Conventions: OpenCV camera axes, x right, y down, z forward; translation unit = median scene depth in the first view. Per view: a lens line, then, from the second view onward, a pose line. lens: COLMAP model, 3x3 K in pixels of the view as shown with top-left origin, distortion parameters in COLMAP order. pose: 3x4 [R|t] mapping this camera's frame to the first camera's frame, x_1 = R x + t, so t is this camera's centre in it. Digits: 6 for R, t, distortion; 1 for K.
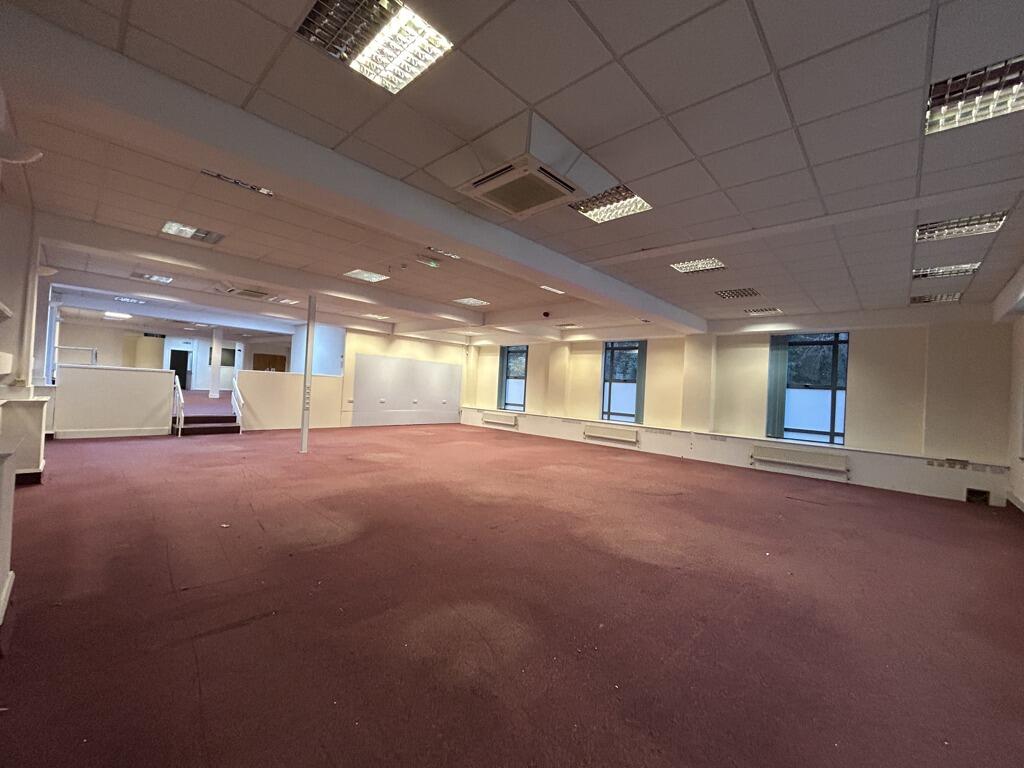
lens RADIAL K [[410.5, 0, 510.1], [0, 410.5, 382.1], [0, 0, 1]] dist [-0.004102, -0.000483]
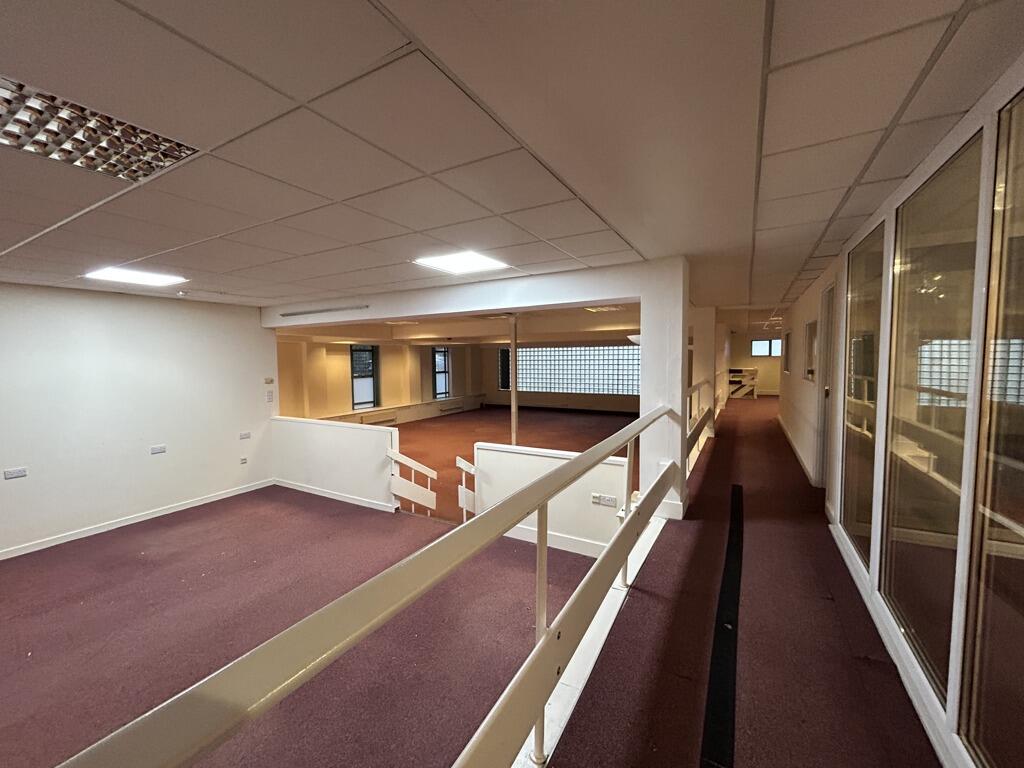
lens RADIAL K [[410.5, 0, 510.1], [0, 410.5, 382.1], [0, 0, 1]] dist [-0.004102, -0.000483]
pose [[-0.223934, -0.068312, 0.972207, -1.322749], [0.036781, 0.996238, 0.078473, -0.086251], [-0.973910, 0.053331, -0.220579, 1.047224]]
